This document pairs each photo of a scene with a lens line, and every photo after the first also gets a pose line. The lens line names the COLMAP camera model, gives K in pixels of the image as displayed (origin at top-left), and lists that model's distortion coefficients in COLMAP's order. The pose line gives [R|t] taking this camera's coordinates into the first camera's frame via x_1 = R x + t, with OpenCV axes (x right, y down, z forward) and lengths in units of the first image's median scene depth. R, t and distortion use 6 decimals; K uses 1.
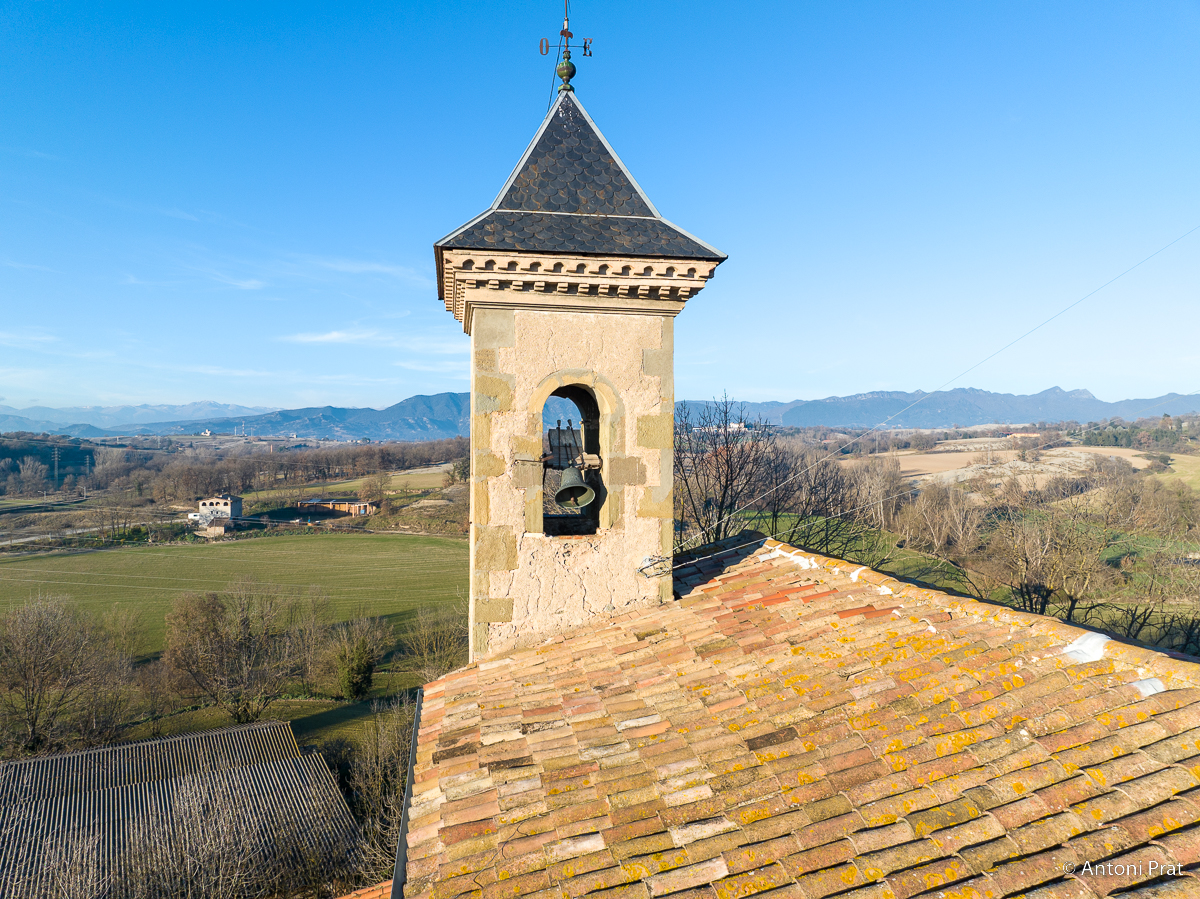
lens RADIAL K [[845.3, 0, 599.6], [0, 845.3, 446.0], [0, 0, 1]] dist [-0.043444, 0.007977]
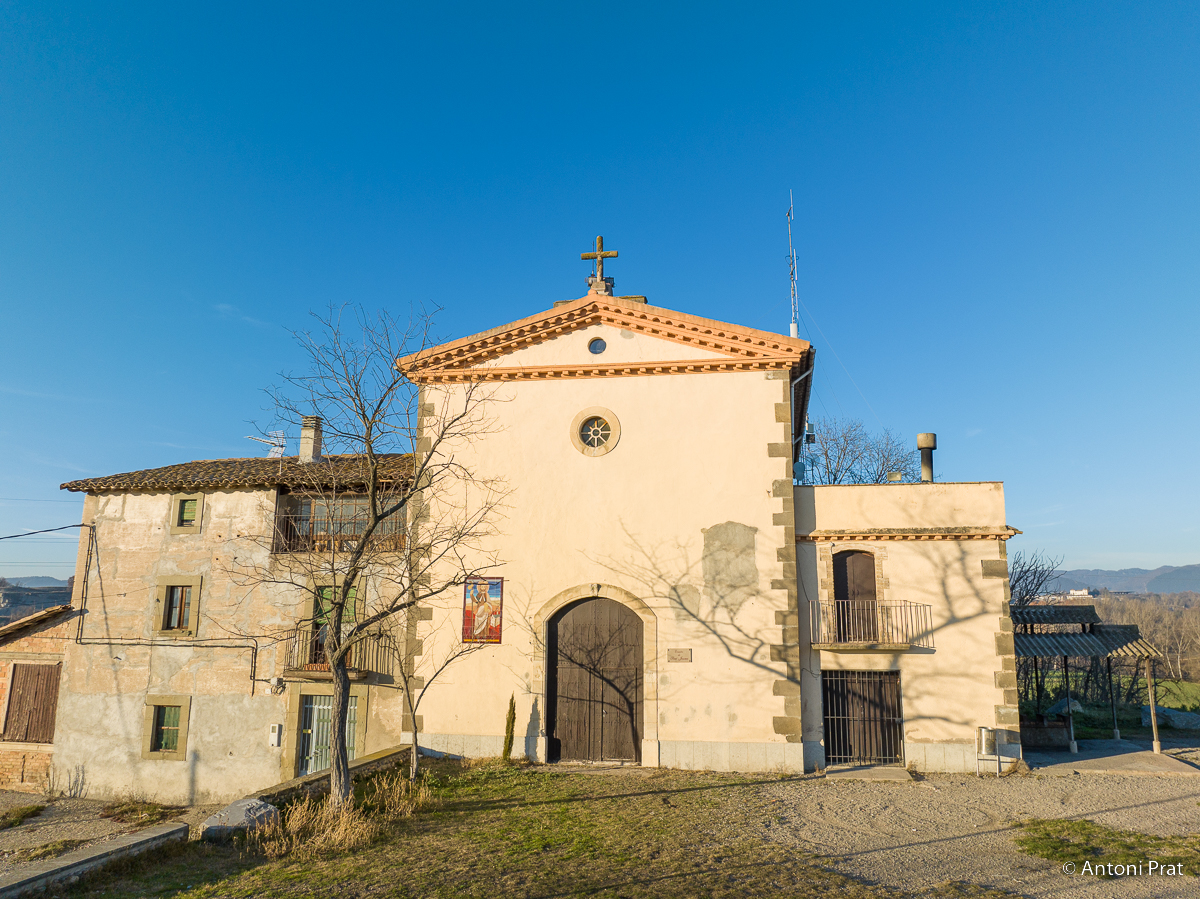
lens RADIAL K [[870.1, 0, 615.1], [0, 870.1, 432.8], [0, 0, 1]] dist [-0.045900, 0.017612]
pose [[0.943513, -0.071640, -0.323497, 1.104816], [-0.000020, 0.976333, -0.216272, 0.817511], [0.331335, 0.204062, 0.921182, -1.920581]]
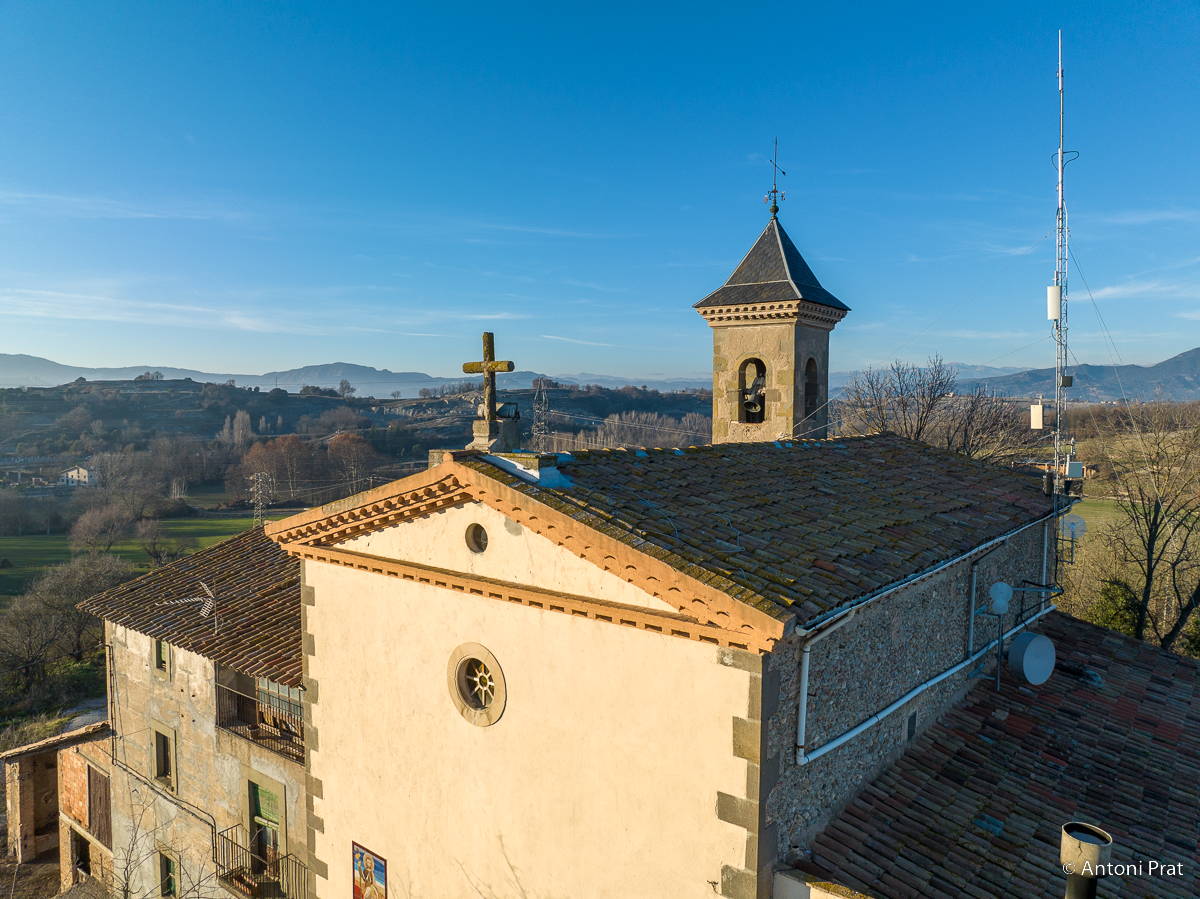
lens RADIAL K [[844.1, 0, 600.0], [0, 844.1, 449.5], [0, 0, 1]] dist [-0.037974, 0.006760]
pose [[0.669845, 0.038239, -0.741516, 1.371866], [-0.001097, 0.998723, 0.050512, 0.059684], [0.742500, -0.033022, 0.669032, -0.840404]]
